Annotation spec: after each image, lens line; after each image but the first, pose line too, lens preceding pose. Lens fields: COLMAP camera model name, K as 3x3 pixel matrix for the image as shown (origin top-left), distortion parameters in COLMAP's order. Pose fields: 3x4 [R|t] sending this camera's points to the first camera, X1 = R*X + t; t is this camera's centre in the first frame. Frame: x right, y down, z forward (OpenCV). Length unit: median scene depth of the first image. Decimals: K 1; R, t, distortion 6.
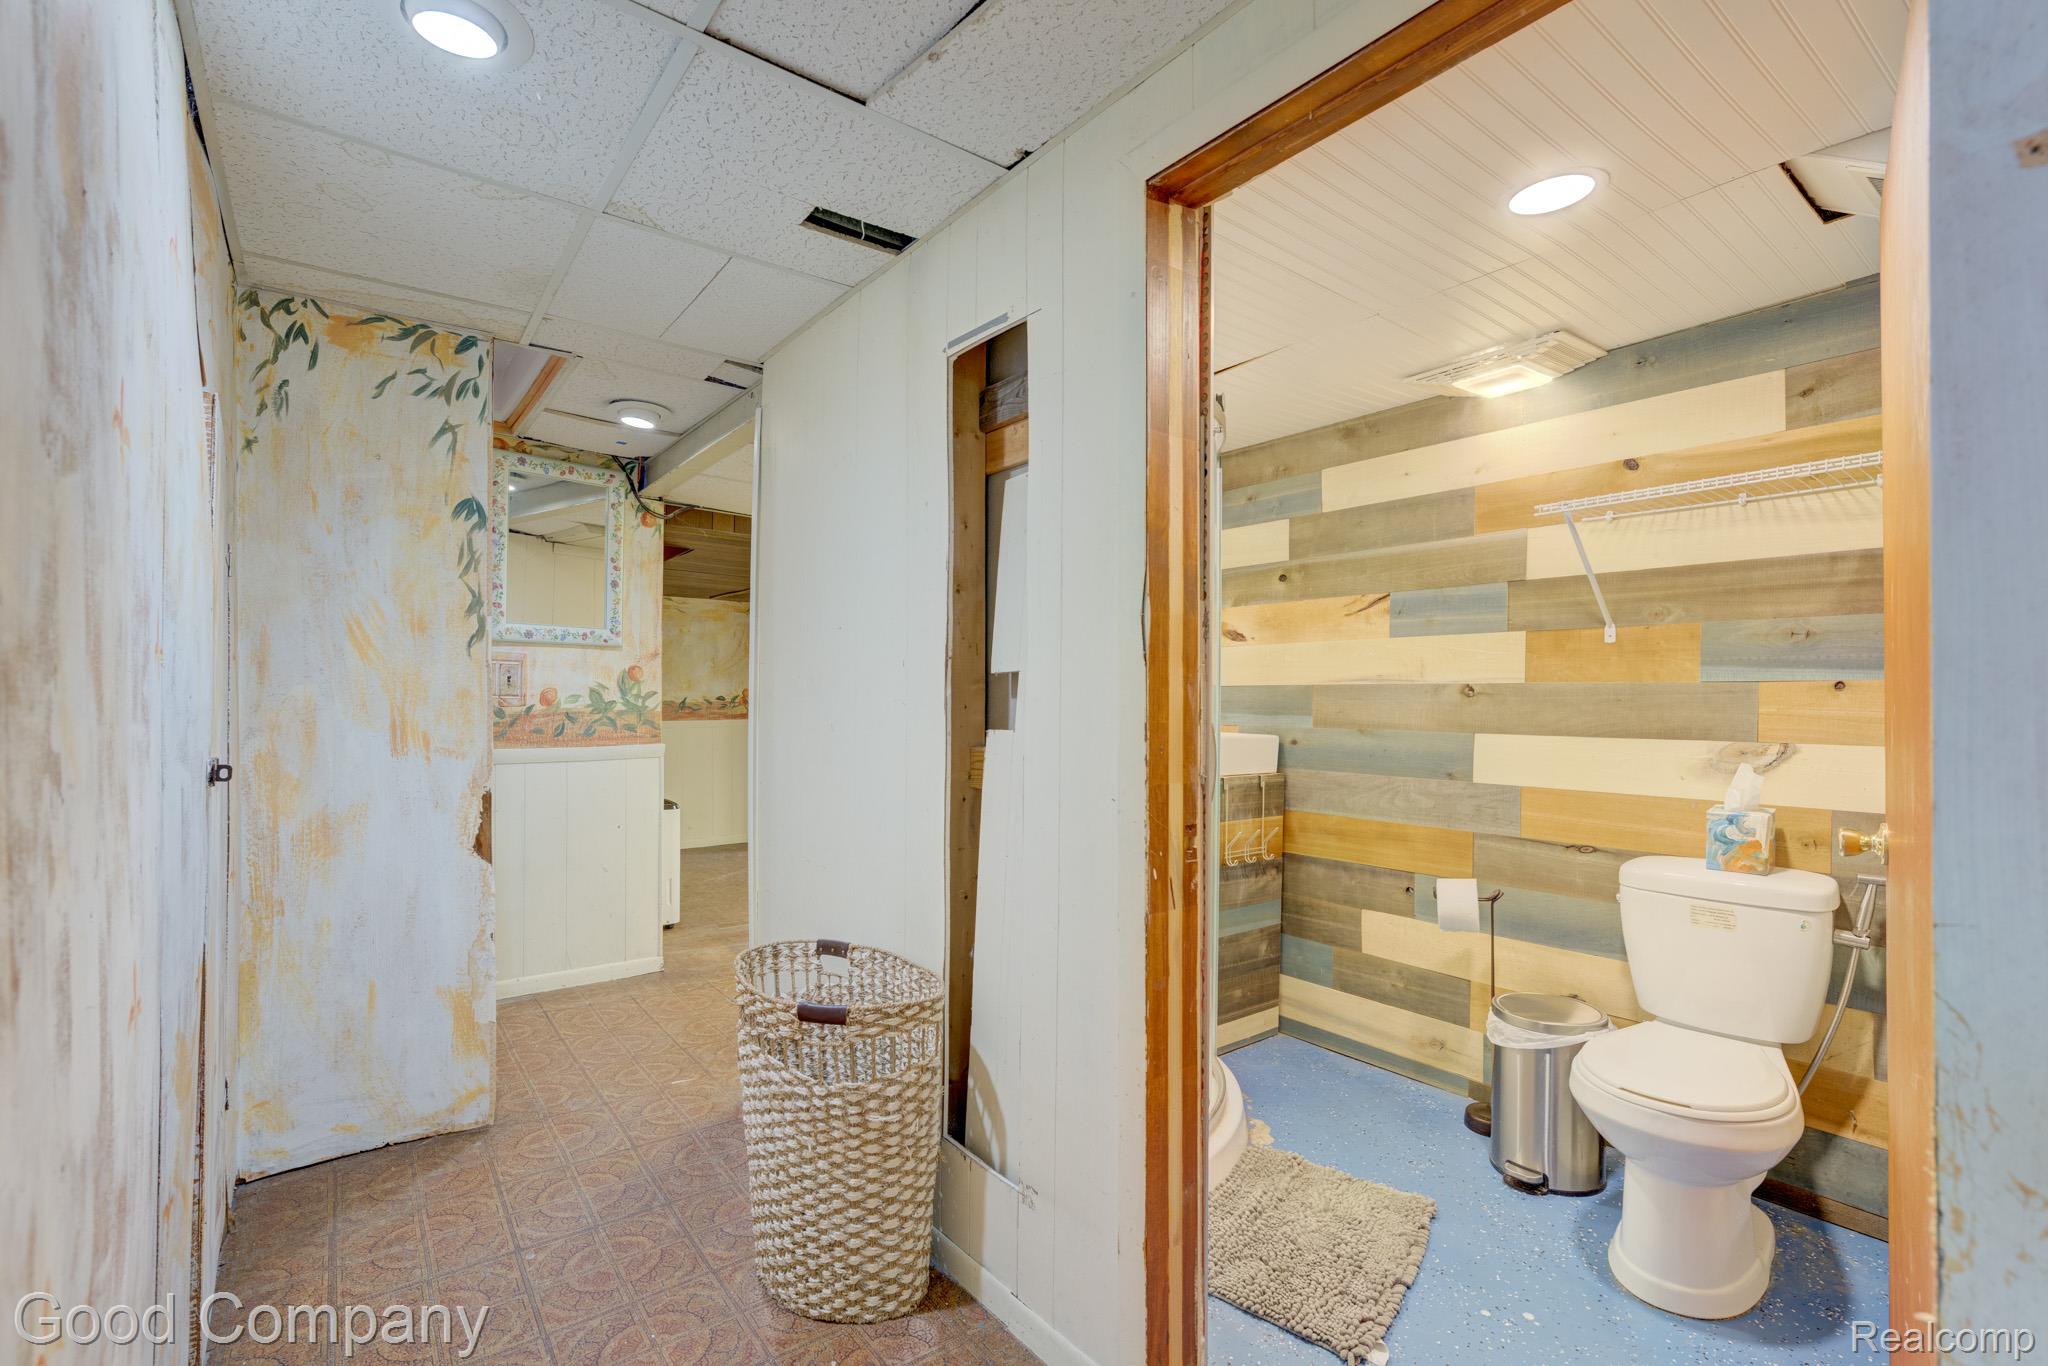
lens RADIAL K [[943.7, 0, 1082.4], [0, 943.7, 700.6], [0, 0, 1]] dist [-0.011708, 0.011833]
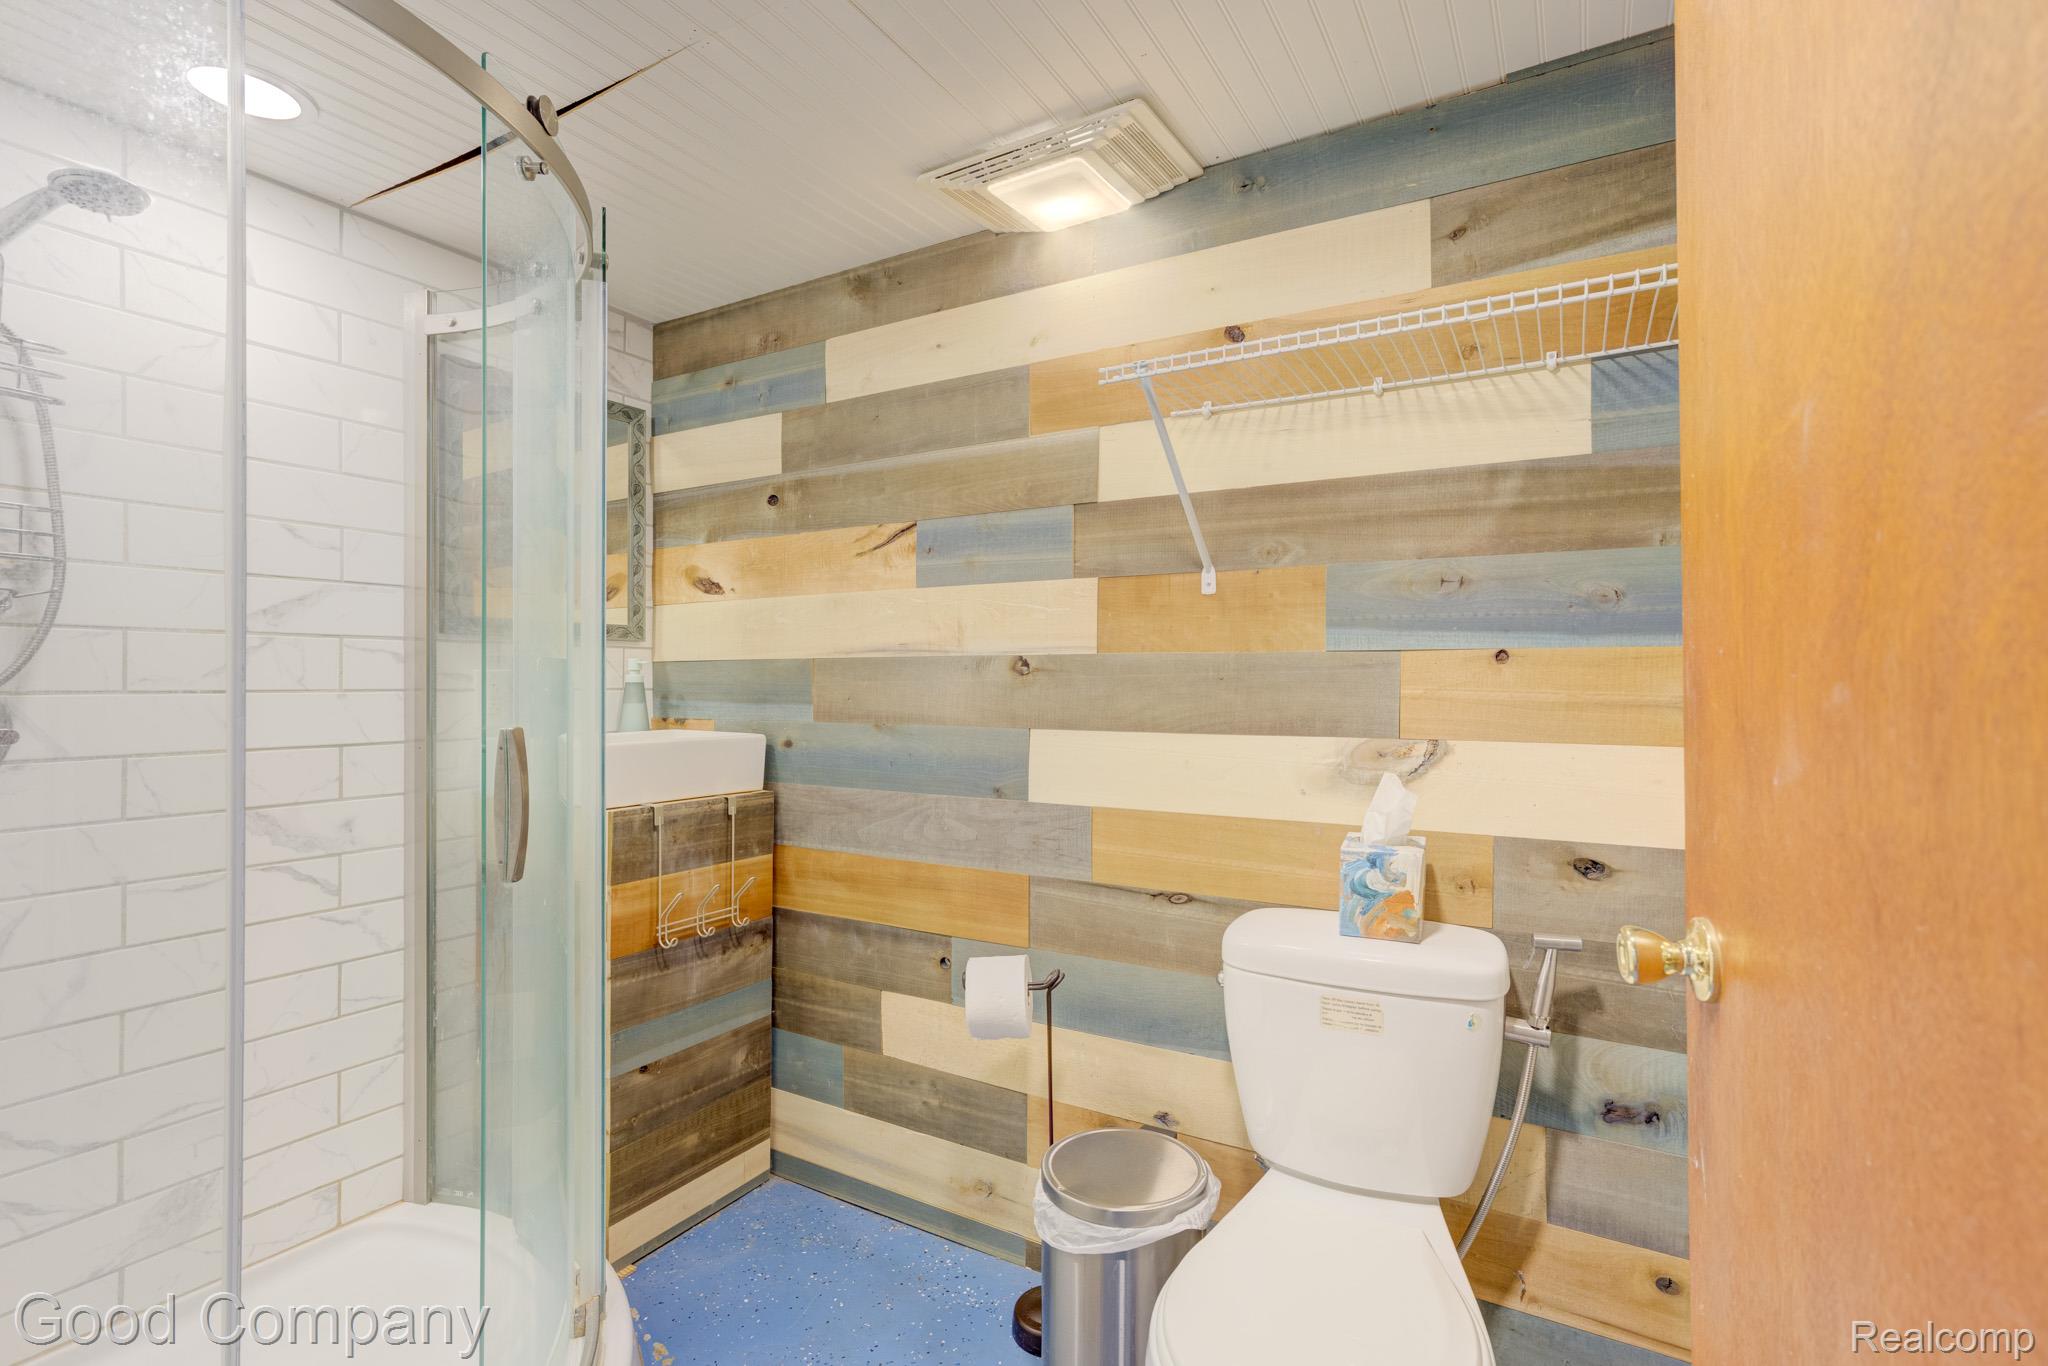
lens RADIAL K [[984.1, 0, 1017.3], [0, 984.1, 682.2], [0, 0, 1]] dist [-0.015977, 0.000494]
pose [[0.949556, -0.002288, 0.313590, 0.197847], [0.003593, 0.999987, -0.003584, 0.003941], [-0.313578, 0.004530, 0.949552, 0.353226]]
